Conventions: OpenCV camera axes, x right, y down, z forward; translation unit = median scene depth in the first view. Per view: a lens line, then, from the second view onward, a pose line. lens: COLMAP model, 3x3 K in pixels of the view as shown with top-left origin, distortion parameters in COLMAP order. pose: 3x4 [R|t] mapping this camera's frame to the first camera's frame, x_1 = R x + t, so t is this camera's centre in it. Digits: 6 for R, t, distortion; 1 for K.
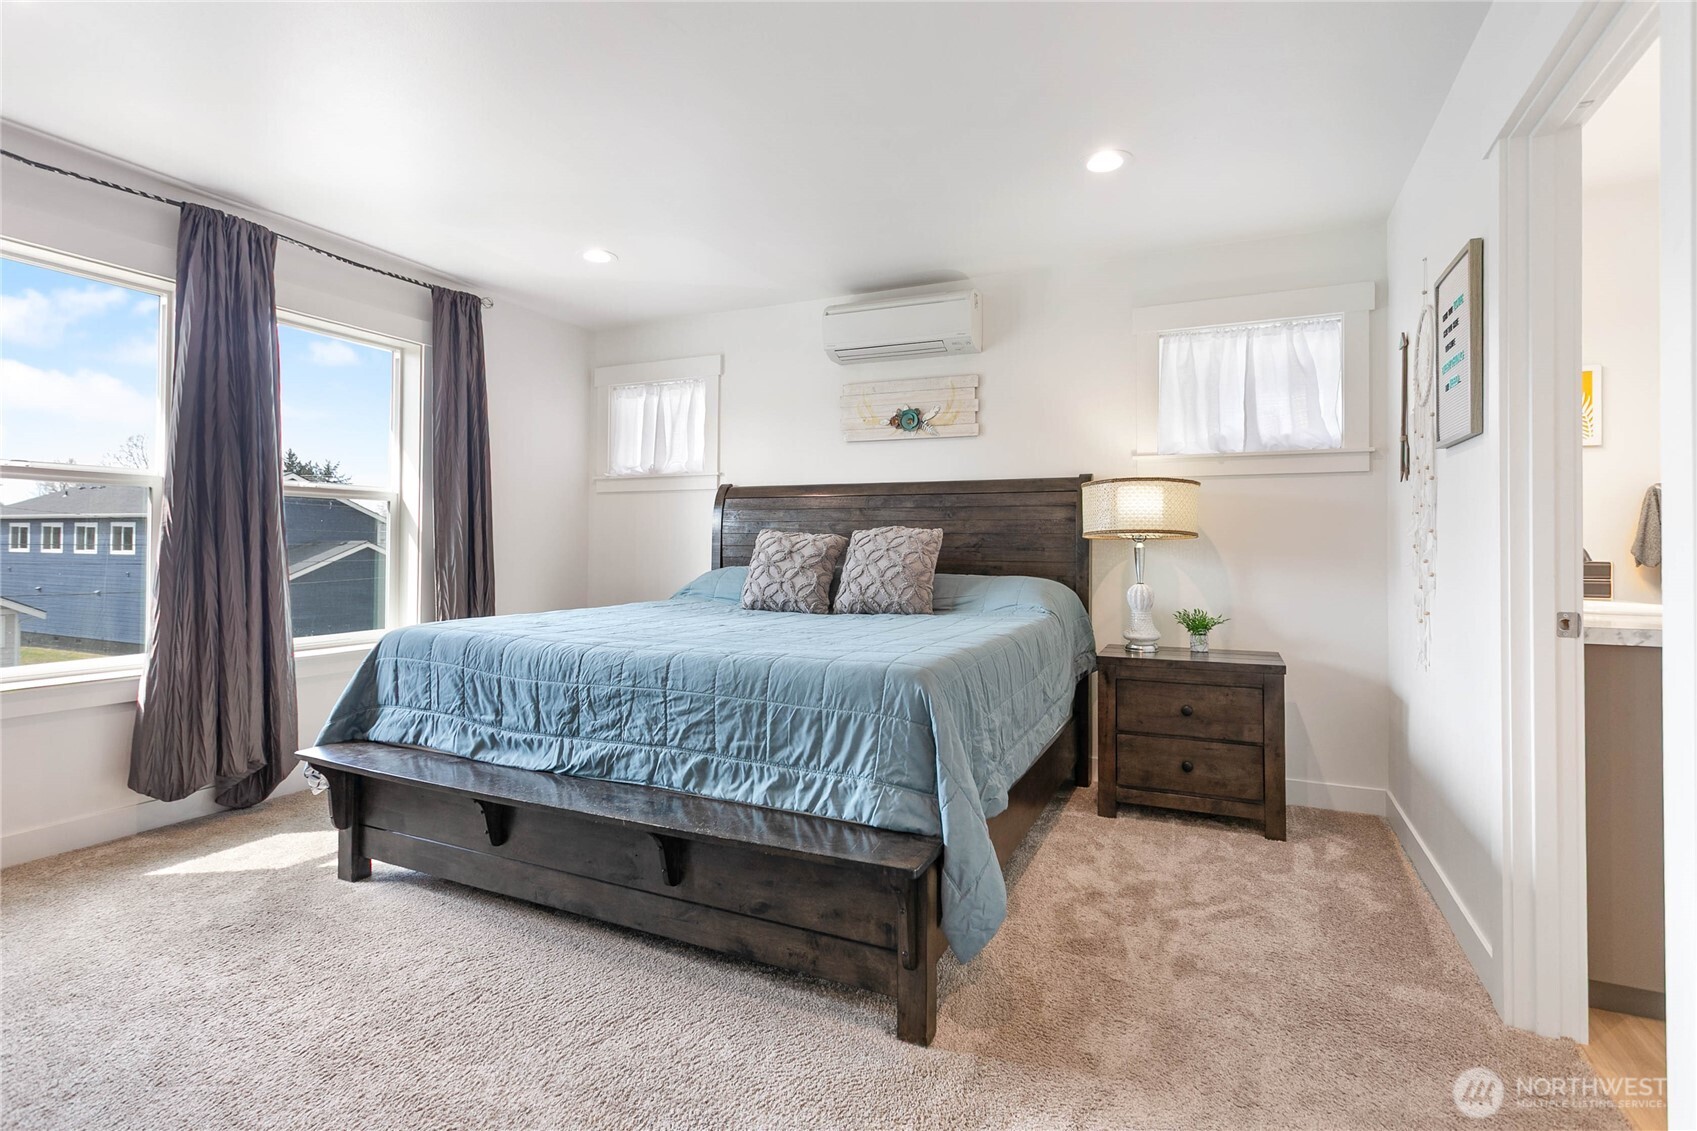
lens RADIAL K [[799.7, 0, 839.0], [0, 799.7, 539.0], [0, 0, 1]] dist [-0.000040, 0.002685]
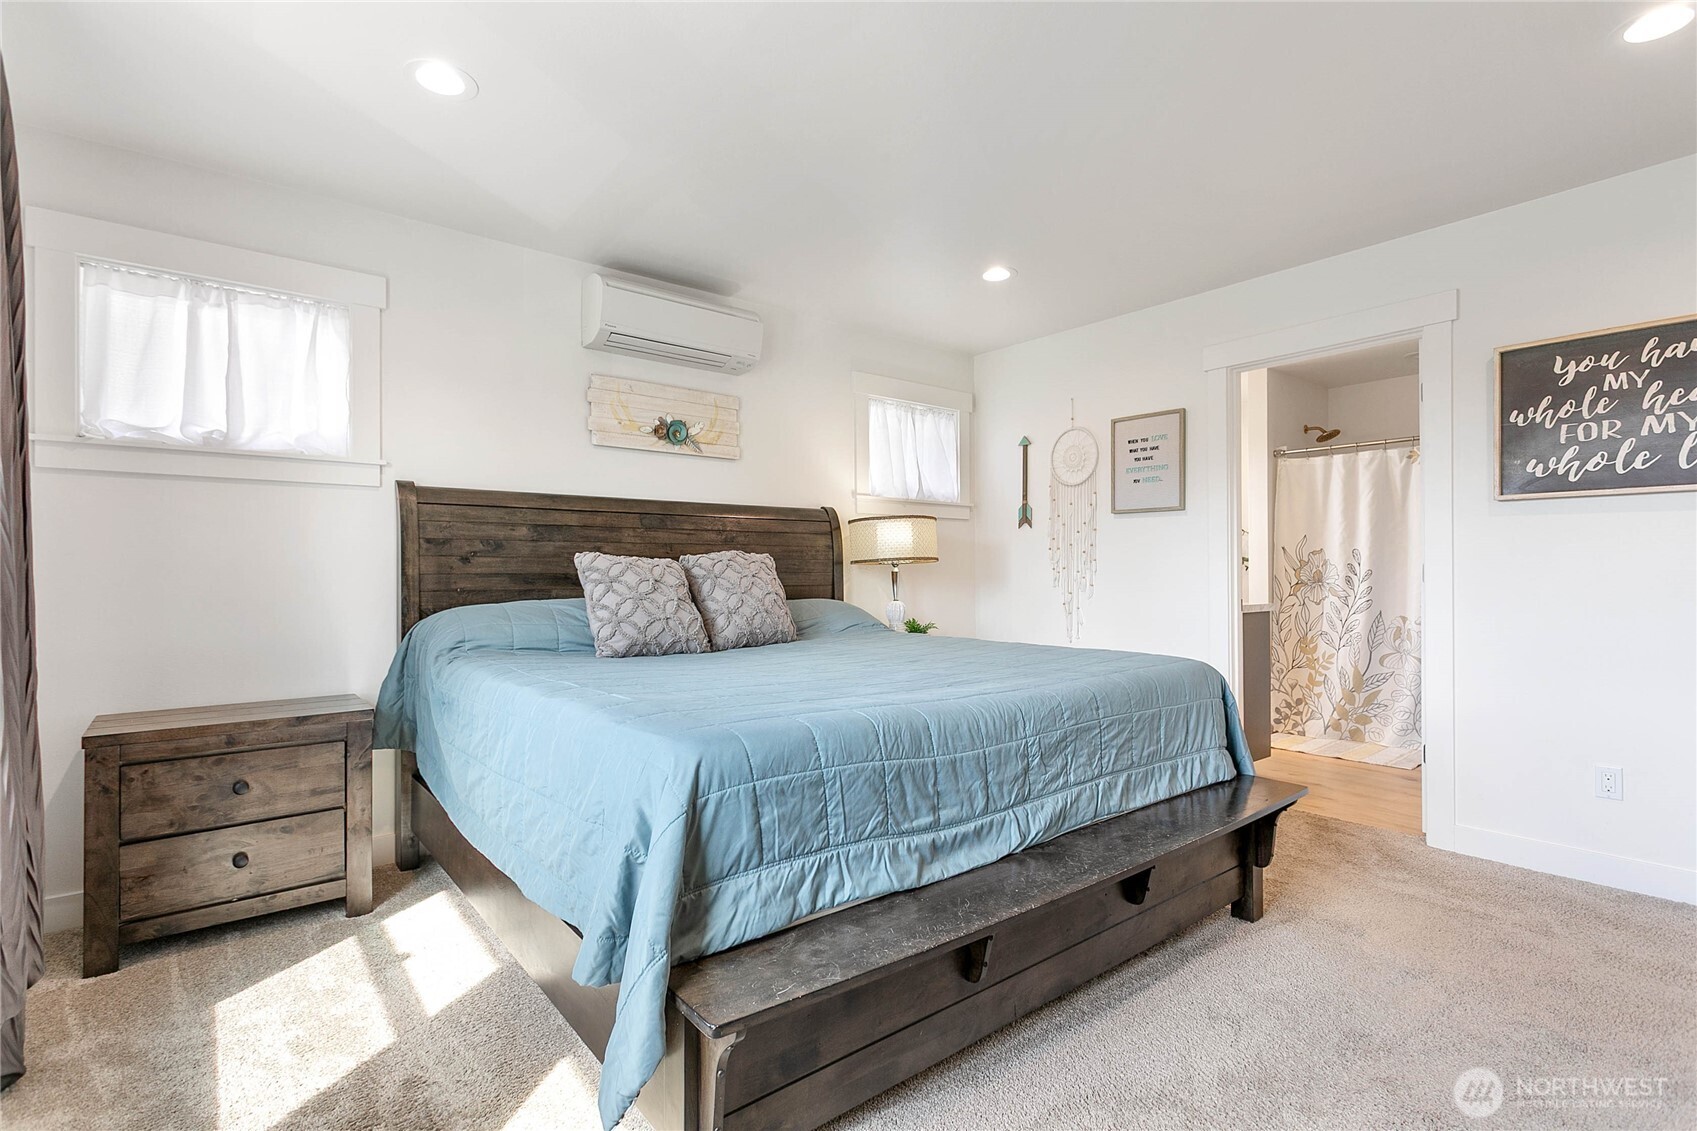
lens RADIAL K [[799.7, 0, 835.9], [0, 799.7, 567.0], [0, 0, 1]] dist [-0.000040, 0.002685]
pose [[0.444071, -0.004822, 0.895979, -1.114405], [-0.001651, 0.999979, 0.006200, -0.004748], [-0.895990, -0.004232, 0.444053, 0.763989]]
